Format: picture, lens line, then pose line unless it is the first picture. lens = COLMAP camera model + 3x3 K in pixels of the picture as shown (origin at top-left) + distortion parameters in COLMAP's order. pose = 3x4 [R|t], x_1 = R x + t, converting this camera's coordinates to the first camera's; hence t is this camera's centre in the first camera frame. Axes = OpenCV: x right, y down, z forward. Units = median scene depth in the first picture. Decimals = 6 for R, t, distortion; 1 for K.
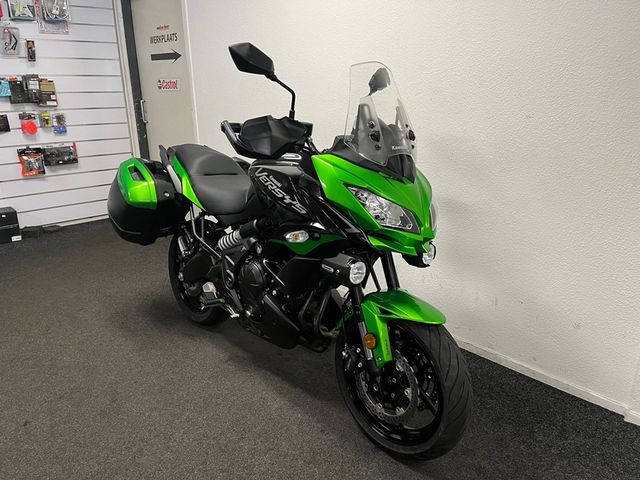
lens RADIAL K [[482.1, 0, 320.0], [0, 482.1, 240.0], [0, 0, 1]] dist [0.002950, 0.000566]
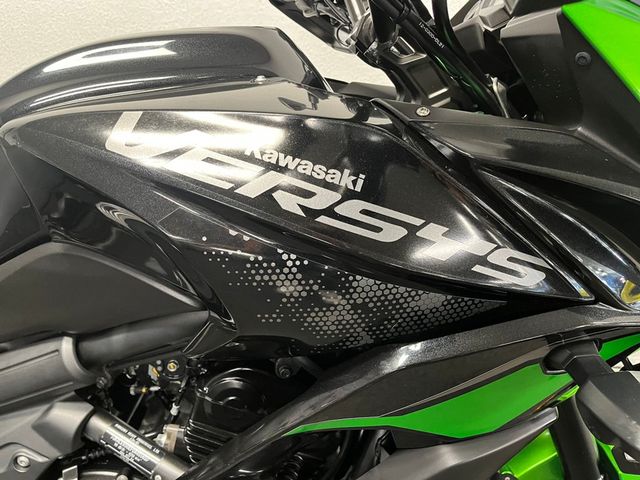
lens RADIAL K [[482.1, 0, 320.0], [0, 482.1, 240.0], [0, 0, 1]] dist [0.002950, 0.000566]
pose [[0.690244, -0.290465, 0.662717, -0.221938], [0.211027, 0.956883, 0.199604, -0.129919], [-0.692121, 0.002076, 0.721779, 0.855755]]
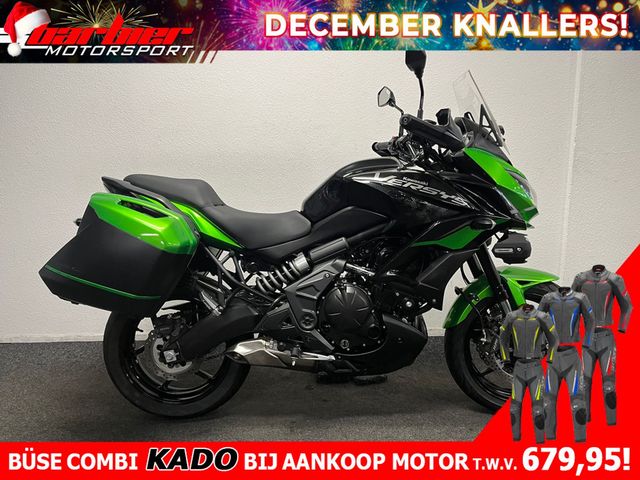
lens RADIAL K [[482.1, 0, 320.0], [0, 482.1, 240.0], [0, 0, 1]] dist [0.002950, 0.000566]
pose [[0.686024, -0.136350, 0.714689, -0.922296], [0.233614, 0.971552, -0.038888, -0.015384], [-0.689055, 0.193639, 0.698361, 0.481930]]
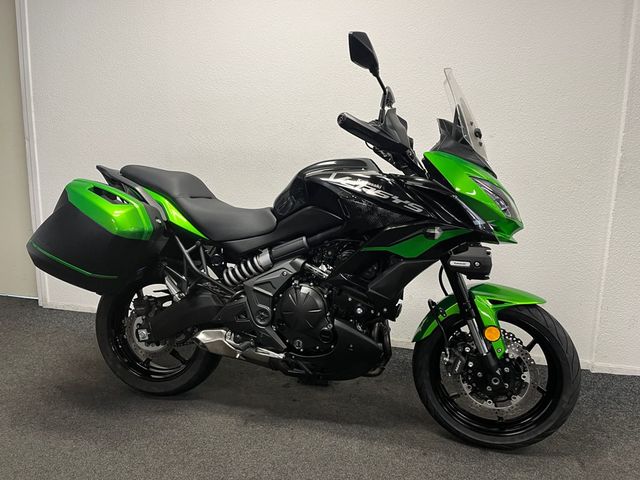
lens RADIAL K [[480.5, 0, 322.8], [0, 480.5, 235.7], [0, 0, 1]] dist [0.002722, -0.000808]
pose [[0.841508, -0.066746, 0.536105, -0.664888], [0.140331, 0.985282, -0.097603, 0.053281], [-0.521700, 0.157366, 0.838490, 0.290223]]
